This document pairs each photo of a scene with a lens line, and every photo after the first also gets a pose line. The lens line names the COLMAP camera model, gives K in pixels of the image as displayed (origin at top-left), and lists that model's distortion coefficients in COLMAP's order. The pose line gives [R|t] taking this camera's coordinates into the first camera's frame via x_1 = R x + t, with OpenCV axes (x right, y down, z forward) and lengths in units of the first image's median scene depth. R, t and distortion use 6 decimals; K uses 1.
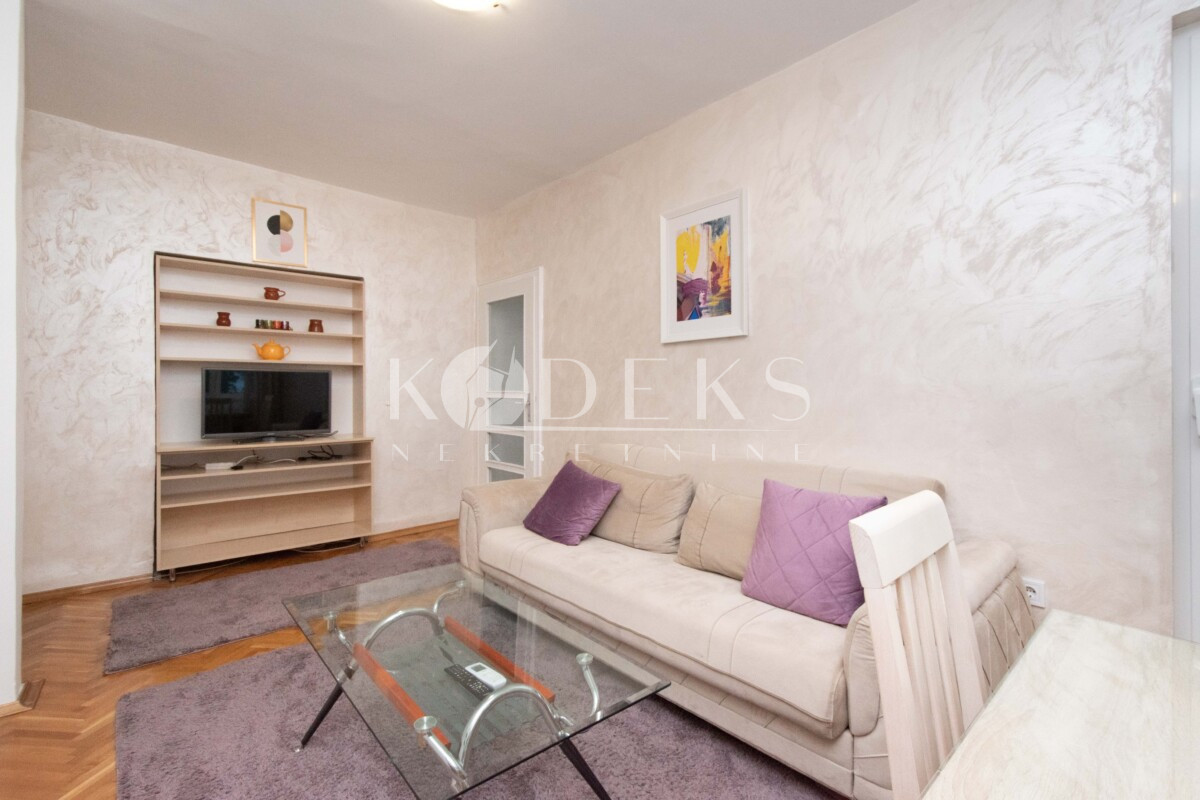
lens RADIAL K [[524.0, 0, 603.3], [0, 524.0, 394.5], [0, 0, 1]] dist [0.000232, -0.000028]
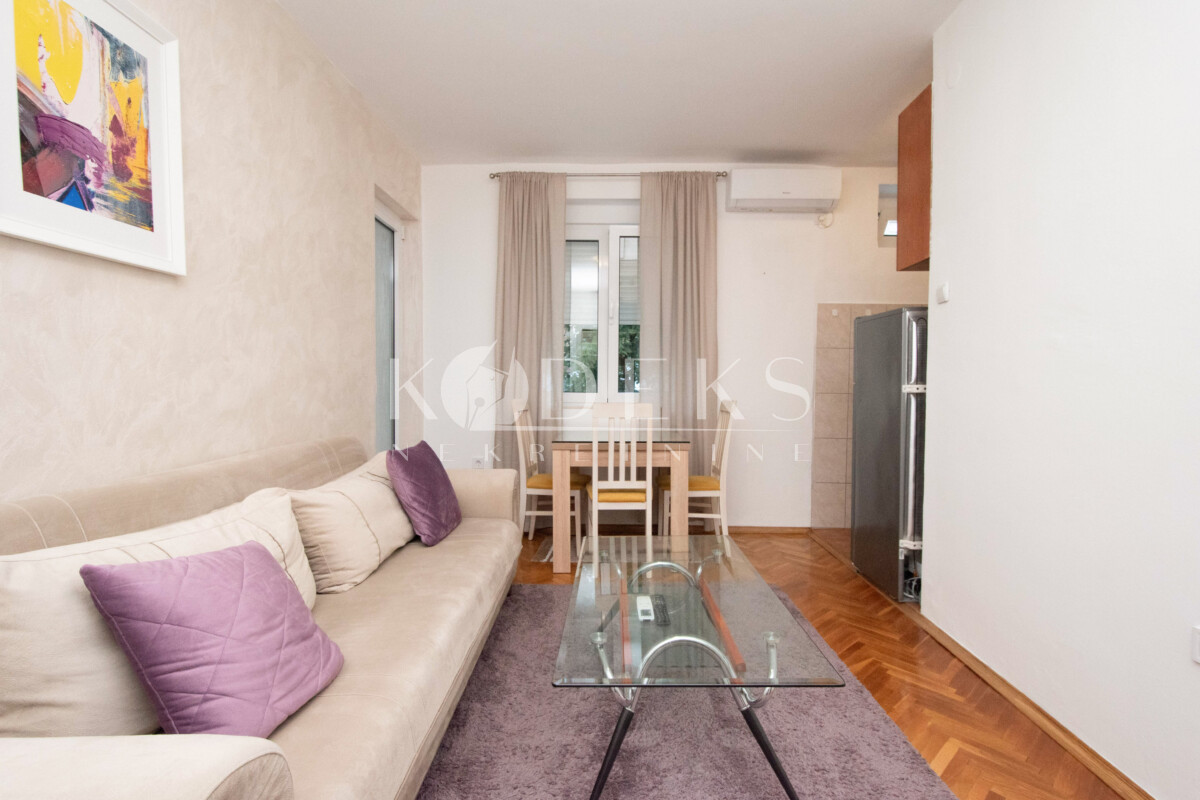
lens RADIAL K [[524.0, 0, 602.0], [0, 524.0, 395.1], [0, 0, 1]] dist [0.000232, -0.000028]
pose [[-0.735076, -0.027903, 0.677410, -0.517253], [-0.004232, 0.999322, 0.036570, 0.007549], [-0.677971, 0.024015, -0.734696, 1.057285]]
